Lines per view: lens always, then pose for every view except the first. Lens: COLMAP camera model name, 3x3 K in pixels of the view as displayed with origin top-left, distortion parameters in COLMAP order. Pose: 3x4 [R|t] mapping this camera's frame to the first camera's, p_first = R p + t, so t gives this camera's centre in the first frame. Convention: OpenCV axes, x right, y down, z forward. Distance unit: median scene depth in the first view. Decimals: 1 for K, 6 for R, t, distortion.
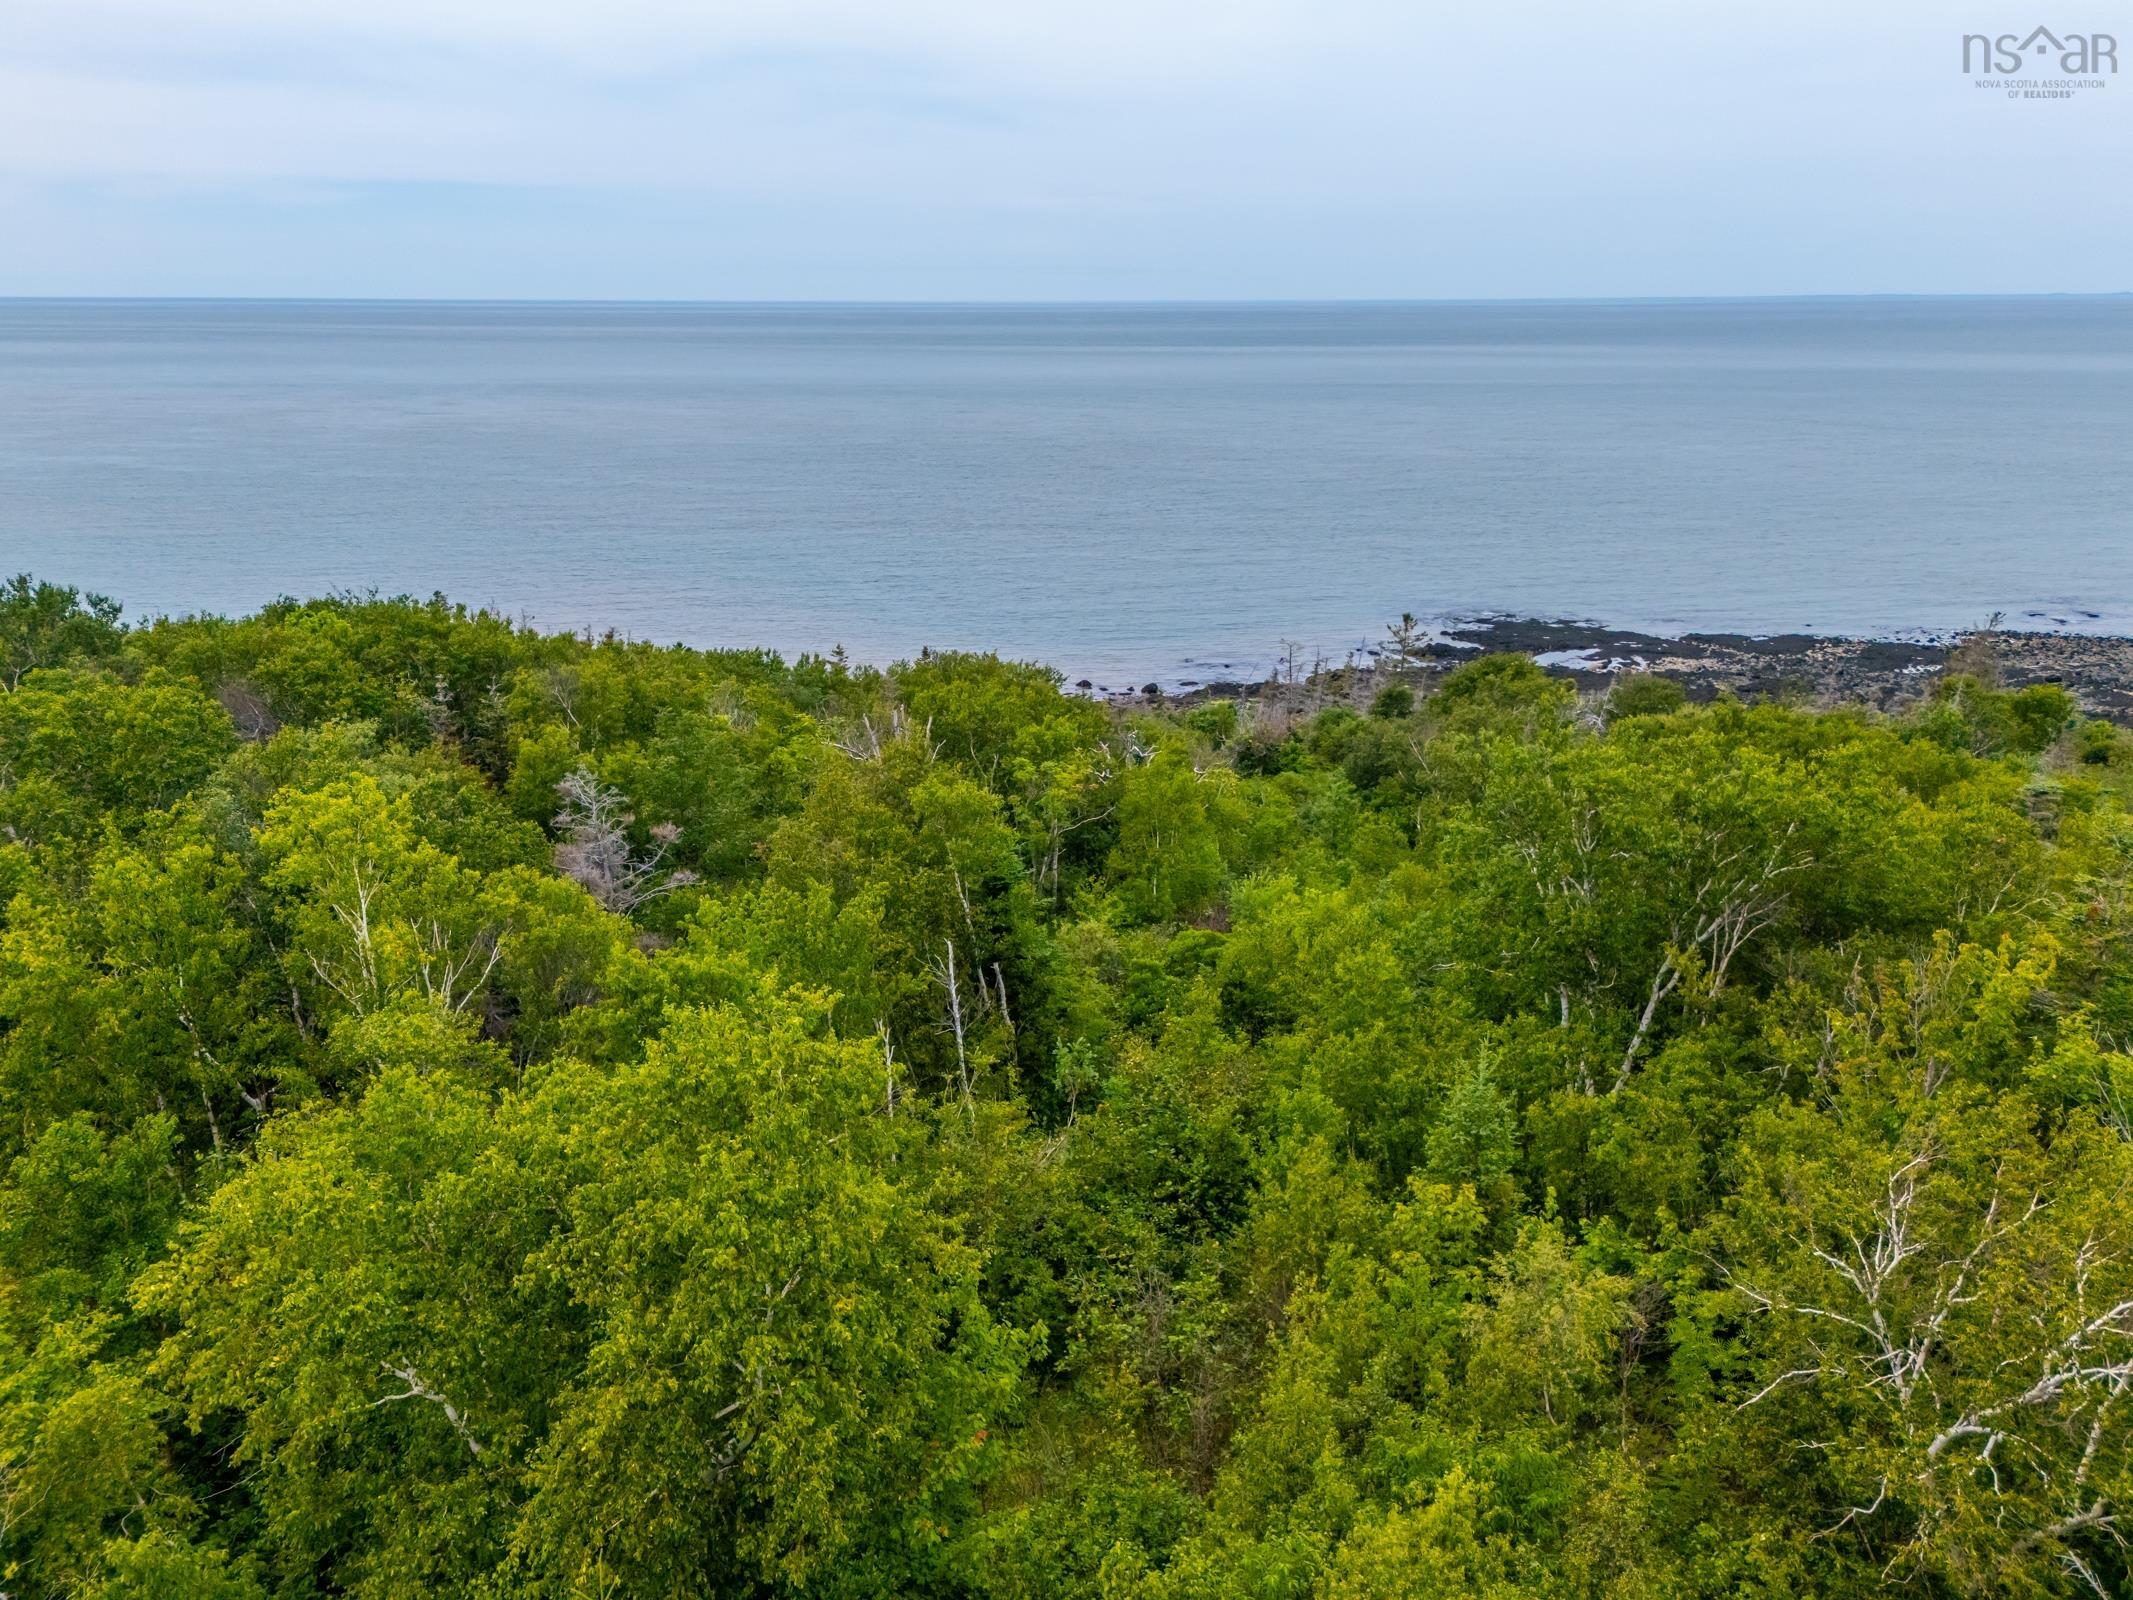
lens RADIAL K [[1591.1, 0, 1066.5], [0, 1591.1, 800.0], [0, 0, 1]] dist [0.031229, -0.005526]
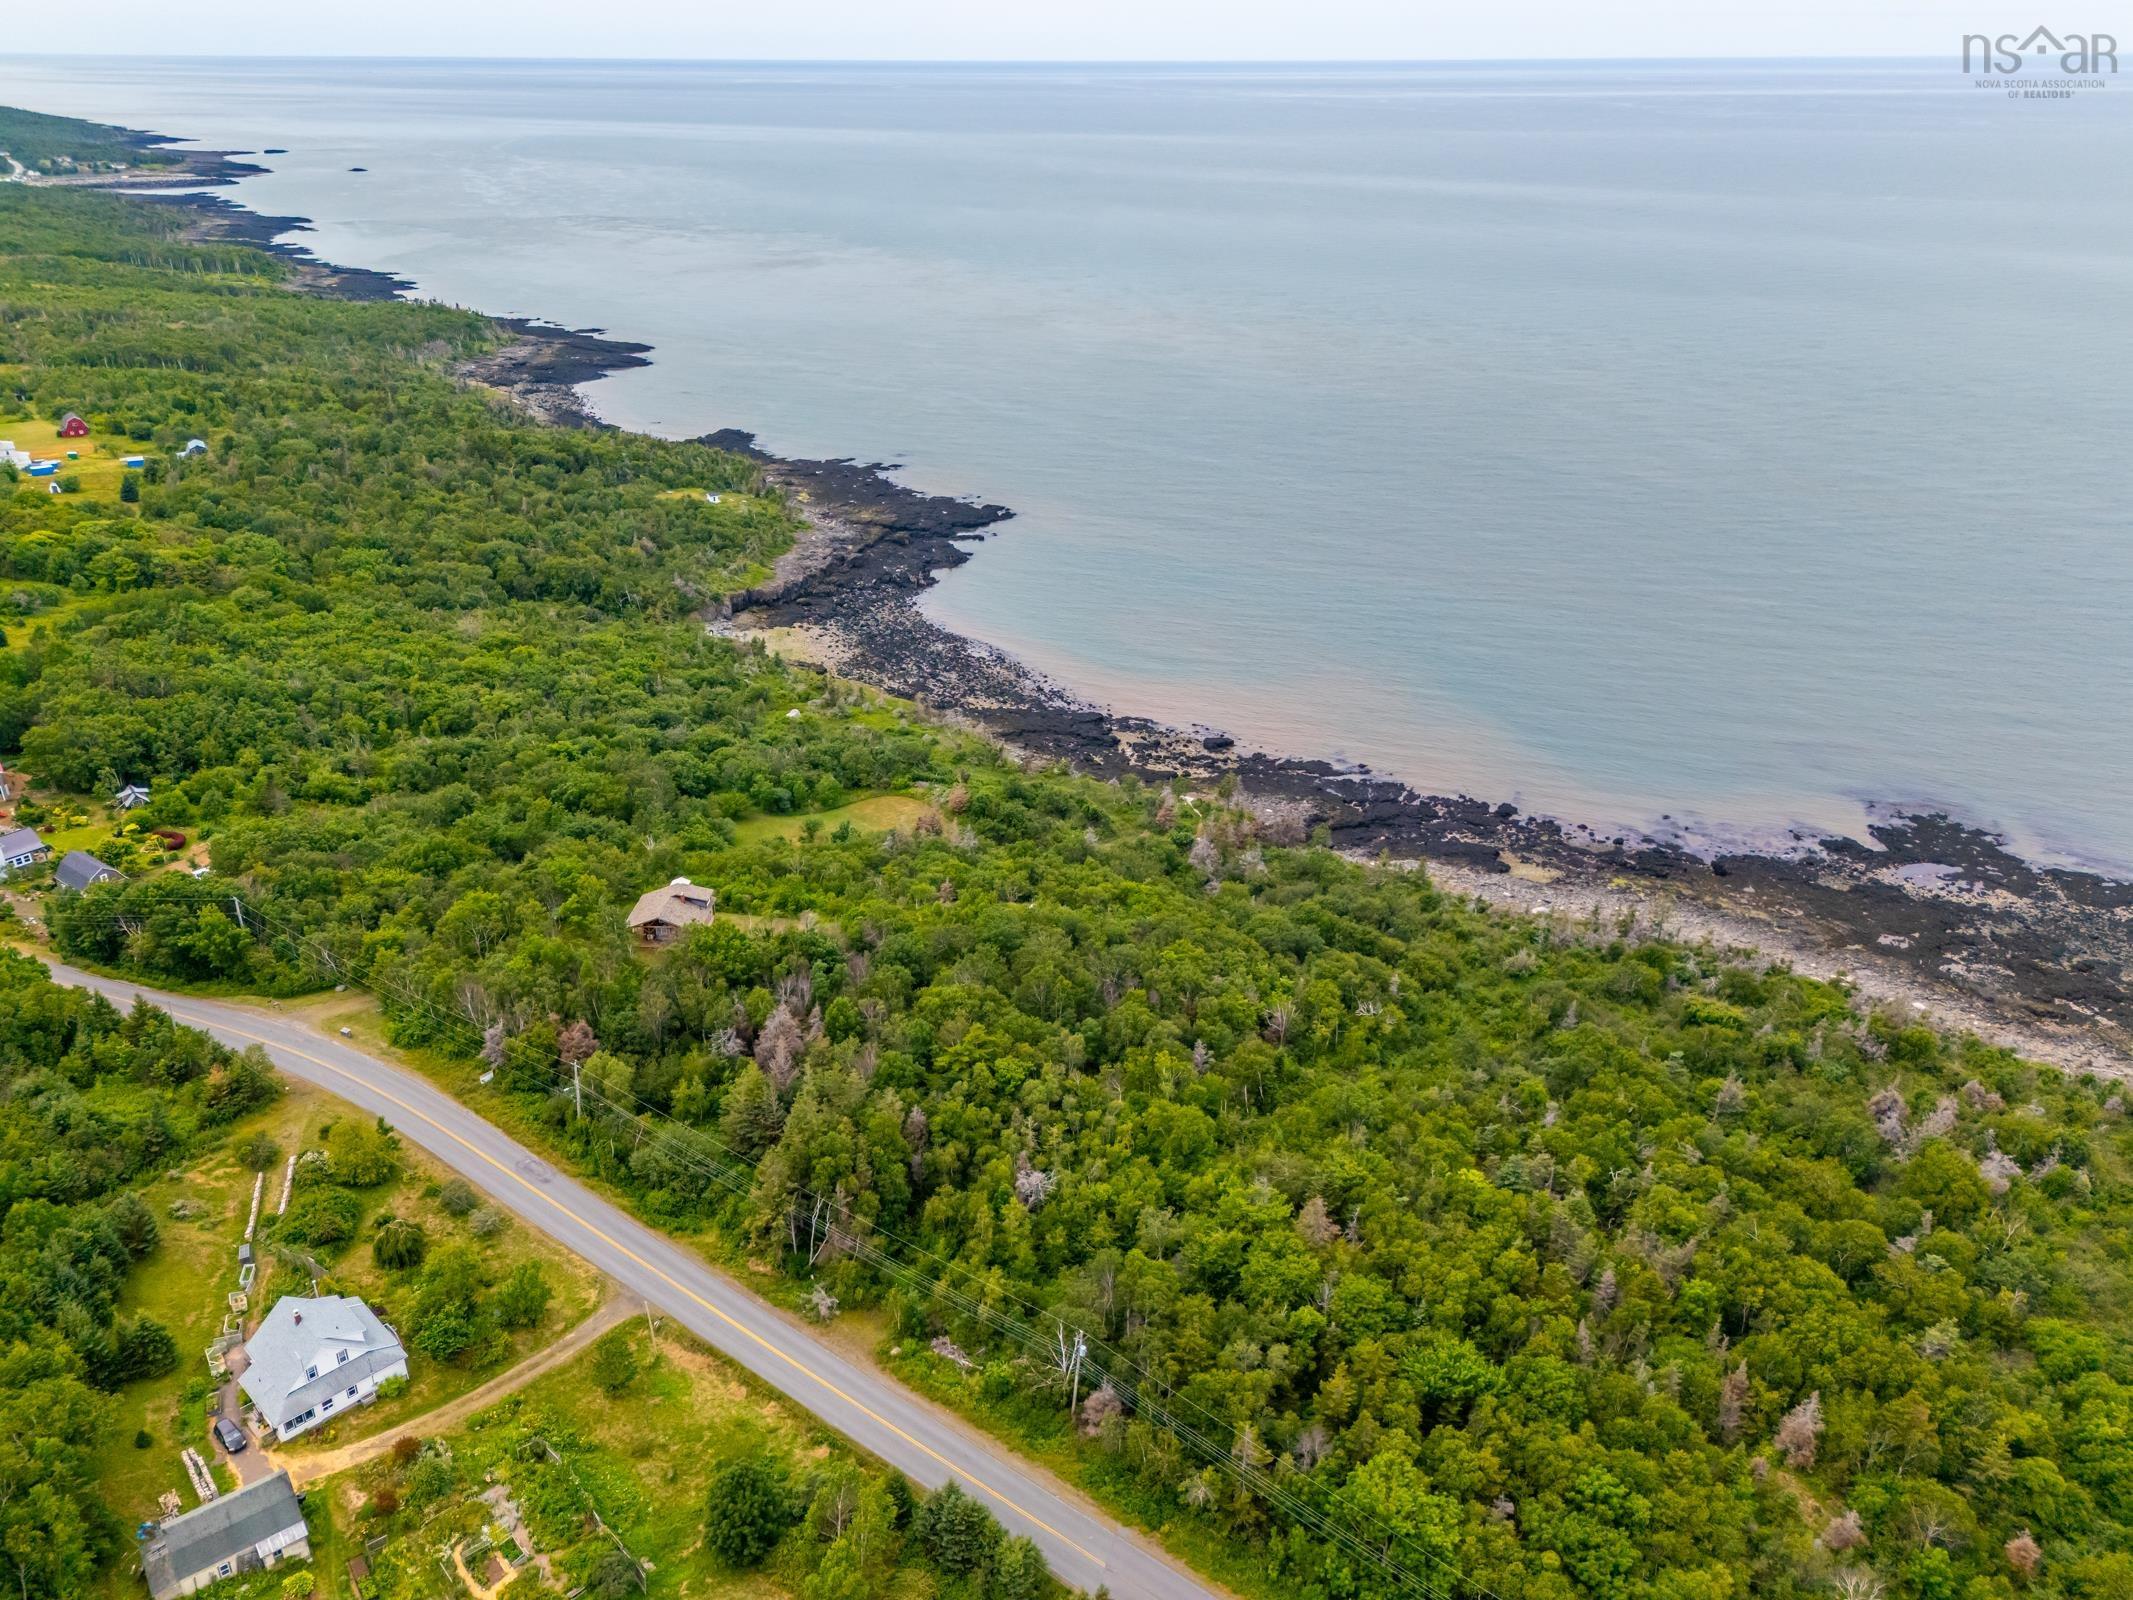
lens RADIAL K [[1540.1, 0, 1065.0], [0, 1540.1, 823.7], [0, 0, 1]] dist [0.073768, -0.110555]
pose [[0.861139, 0.228243, -0.454253, 0.270035], [-0.156371, 0.969149, 0.190520, -0.287472], [0.483724, -0.093032, 0.870262, -0.669500]]
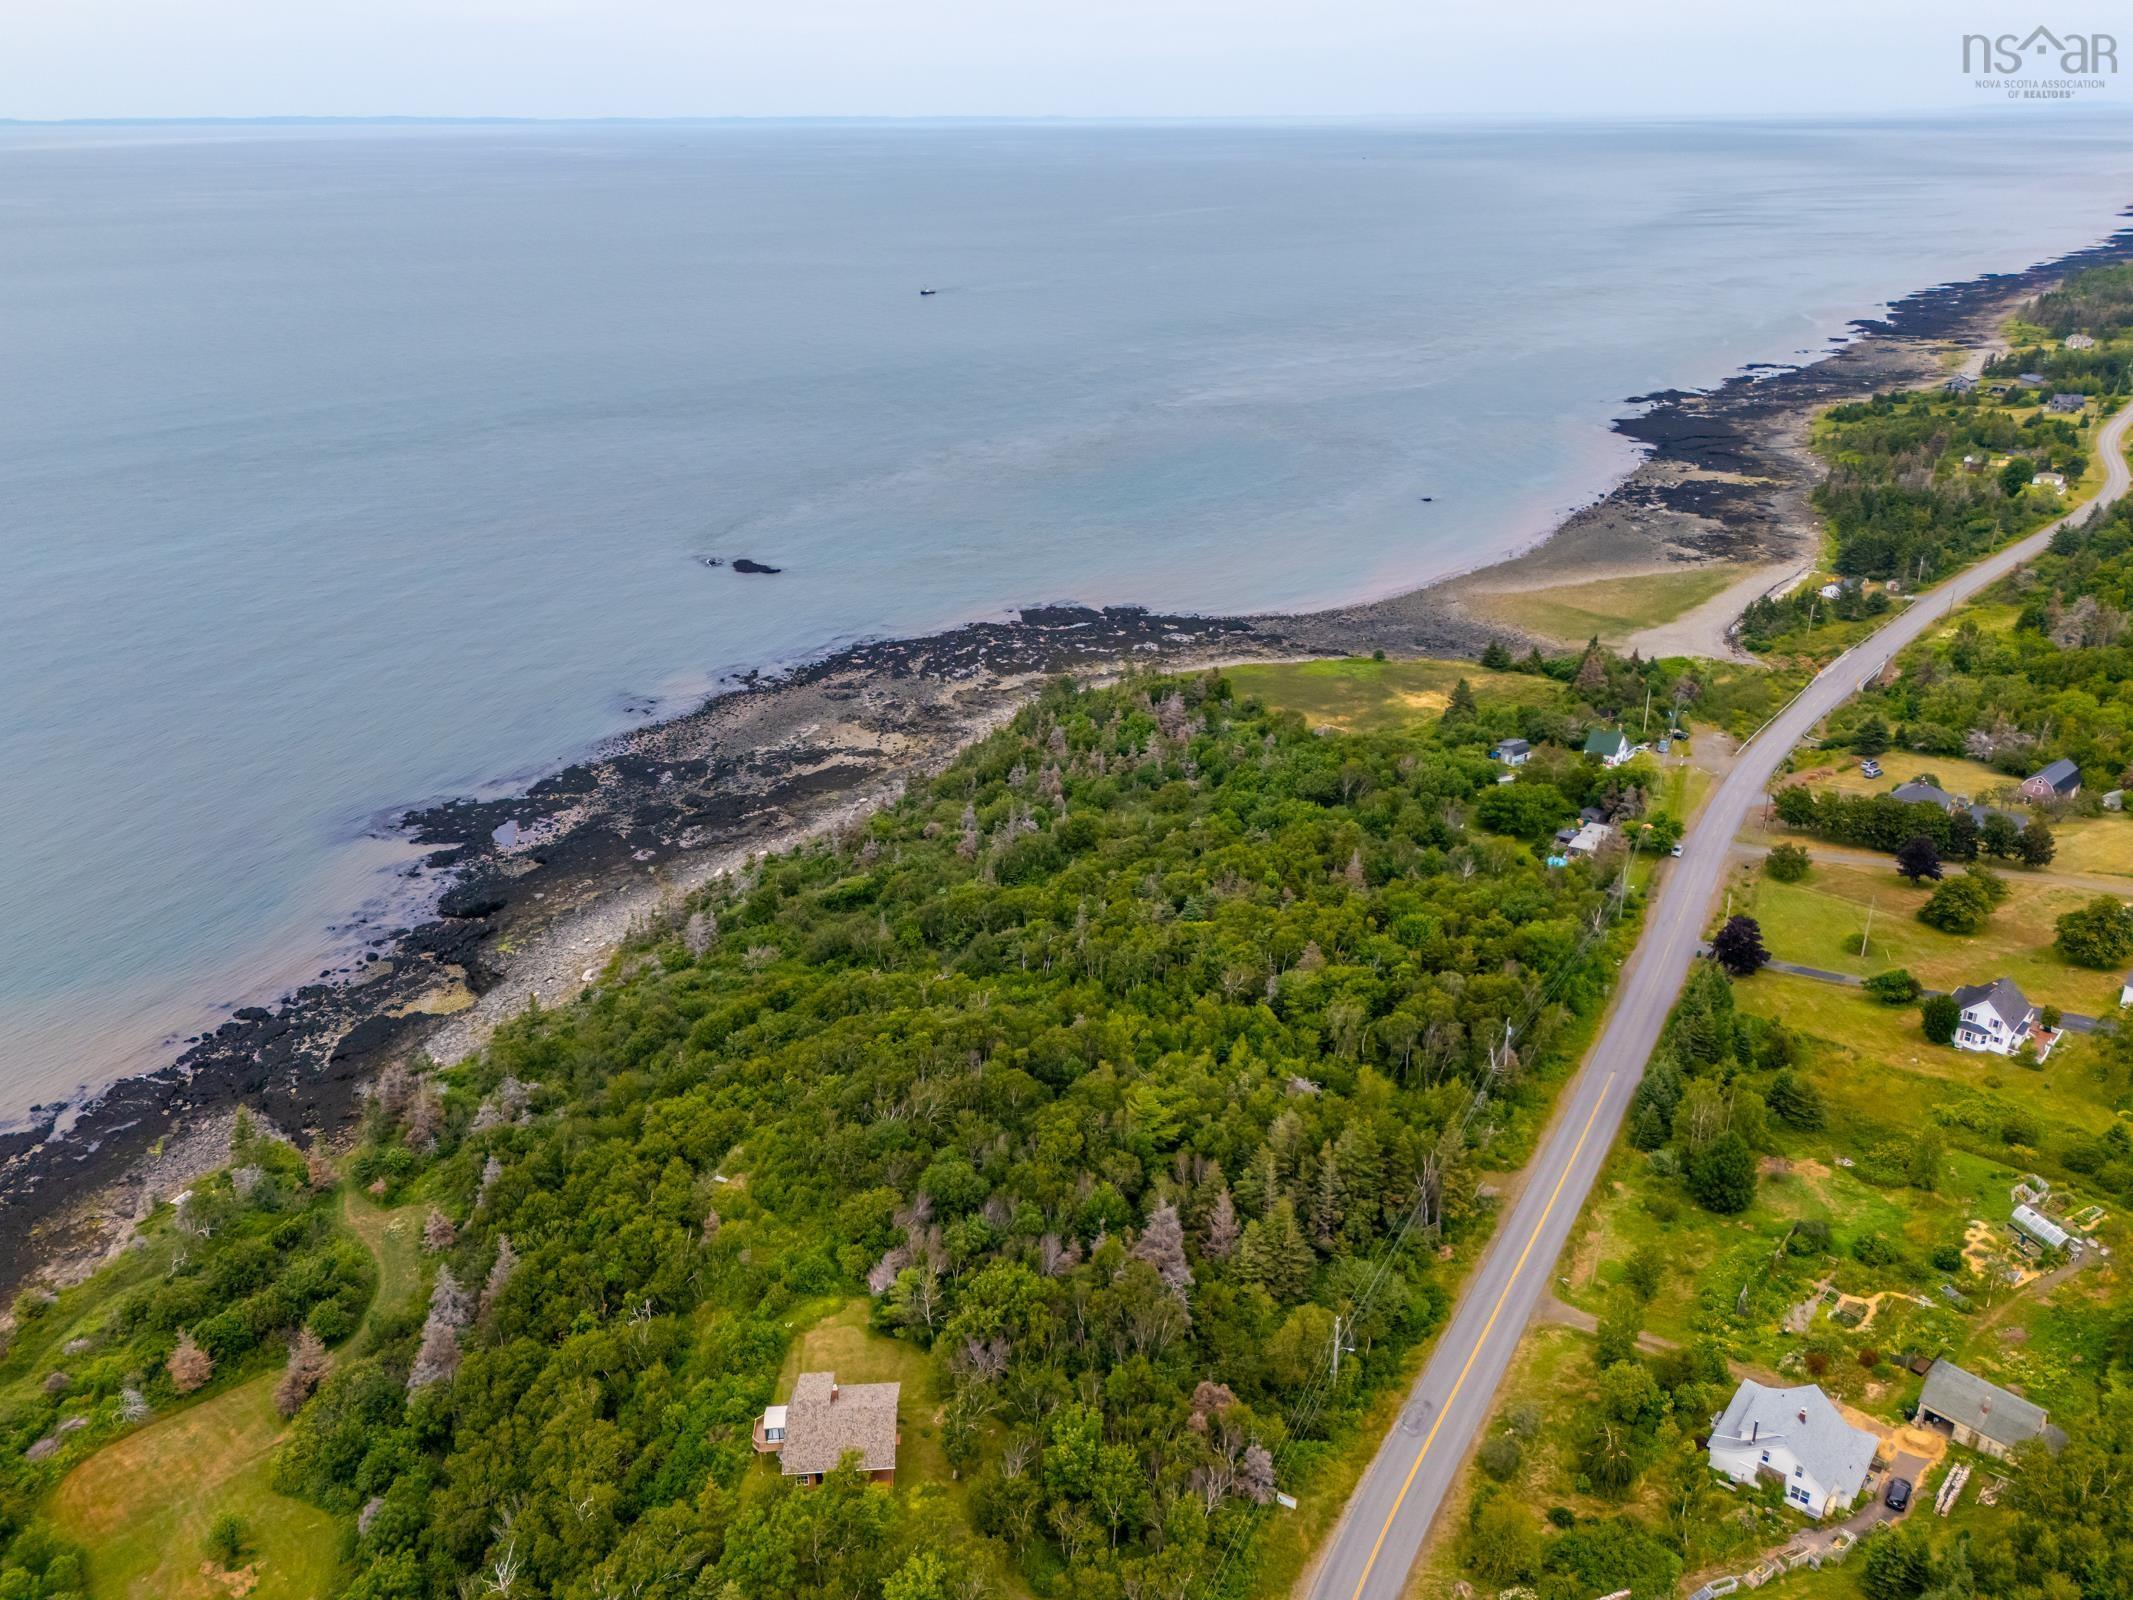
lens RADIAL K [[1545.2, 0, 1066.5], [0, 1545.2, 800.0], [0, 0, 1]] dist [0.165639, -0.381525]
pose [[0.421843, -0.358058, 0.832973, -0.838866], [0.279270, 0.925363, 0.256342, -0.392342], [-0.862587, 0.124489, 0.490353, -0.359788]]
